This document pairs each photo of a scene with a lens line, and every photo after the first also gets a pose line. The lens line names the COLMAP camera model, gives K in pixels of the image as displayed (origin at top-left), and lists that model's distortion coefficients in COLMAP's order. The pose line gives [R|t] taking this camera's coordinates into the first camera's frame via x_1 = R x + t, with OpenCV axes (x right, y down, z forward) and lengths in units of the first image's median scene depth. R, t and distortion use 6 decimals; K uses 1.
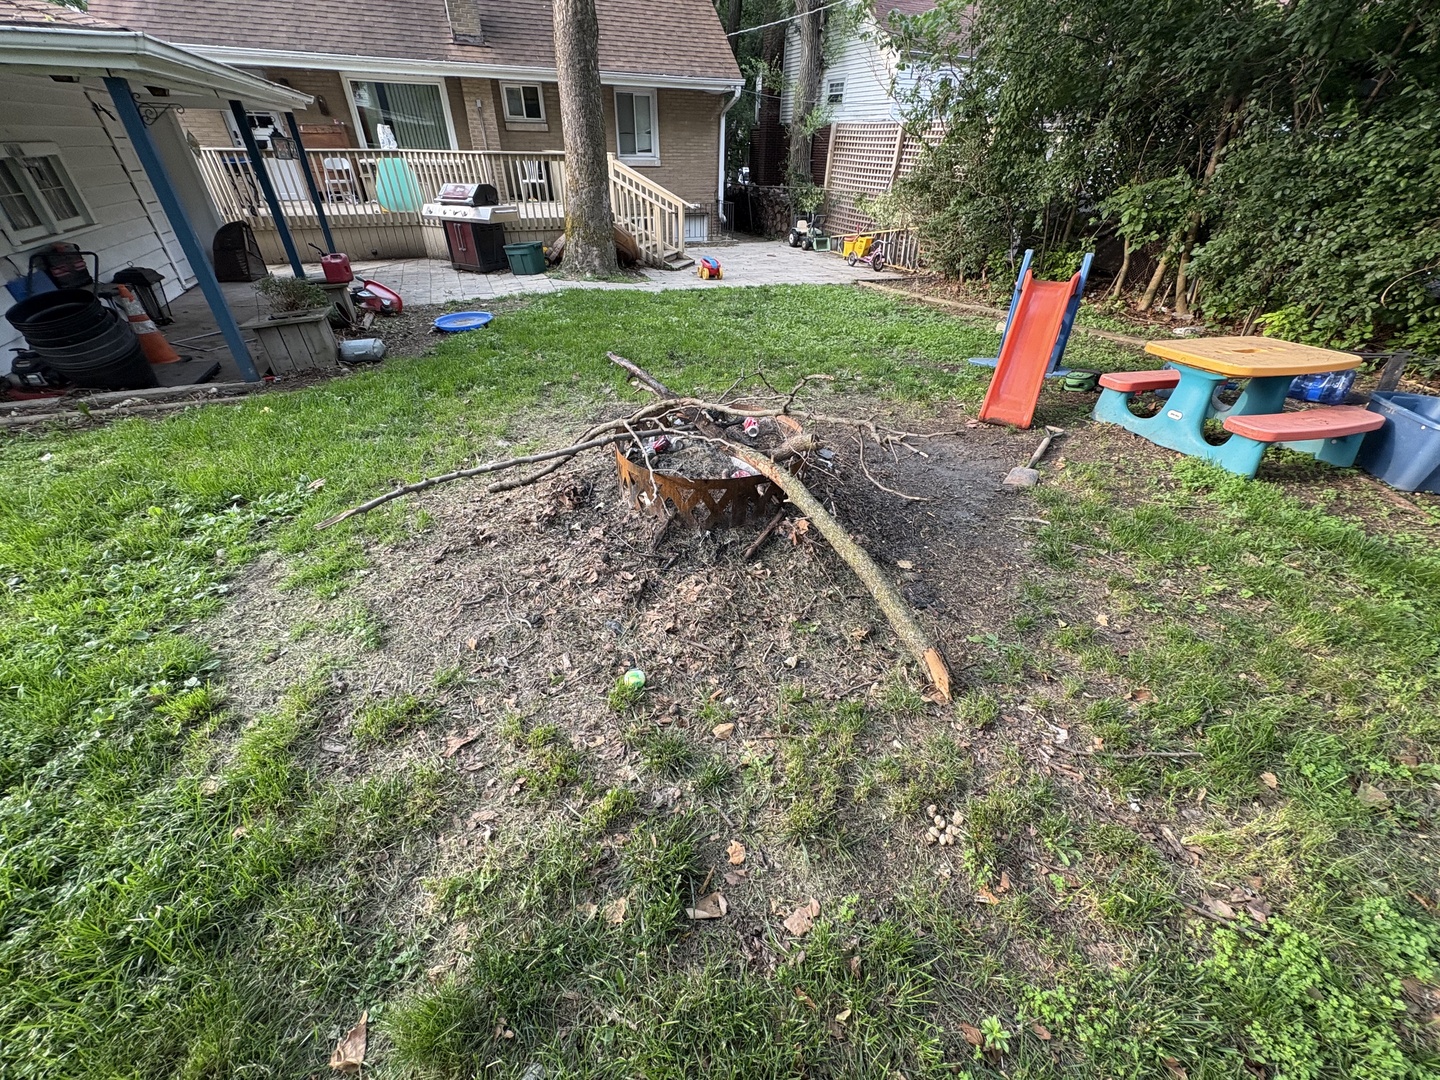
lens RADIAL K [[573.0, 0, 720.9], [0, 573.0, 538.3], [0, 0, 1]] dist [0.002139, -0.000320]
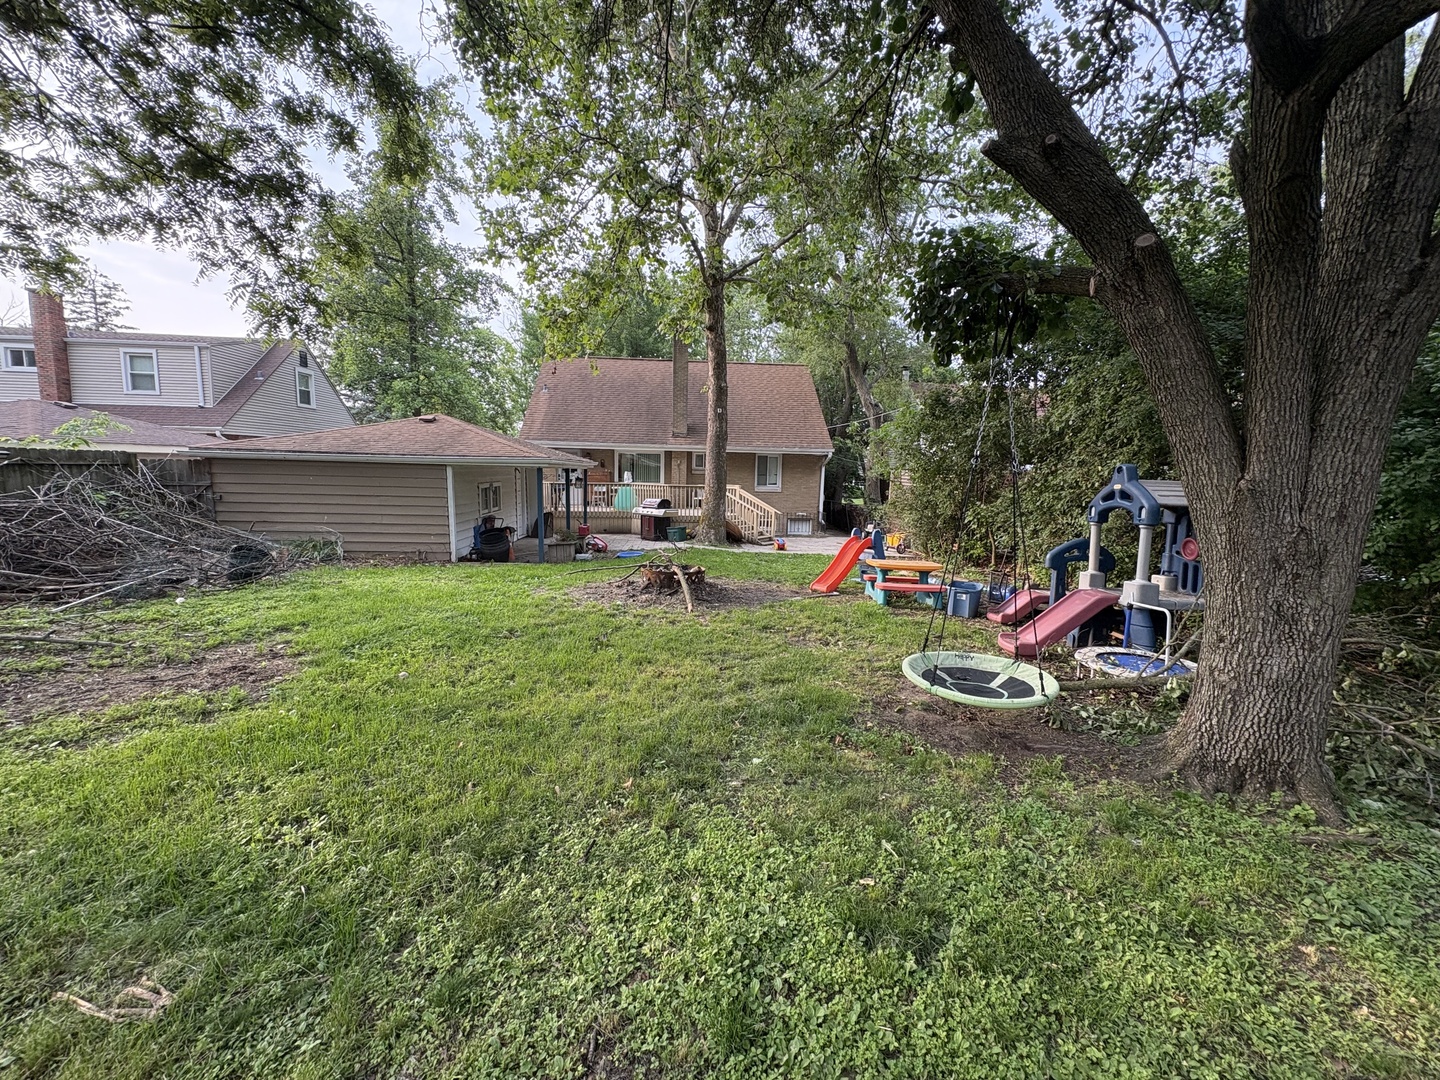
lens RADIAL K [[573.0, 0, 722.9], [0, 573.0, 543.1], [0, 0, 1]] dist [0.002139, -0.000320]
pose [[0.951763, 0.042487, -0.303878, 0.316021], [-0.179166, 0.880946, -0.437988, 0.276399], [0.249092, 0.471305, 0.846064, -0.439431]]
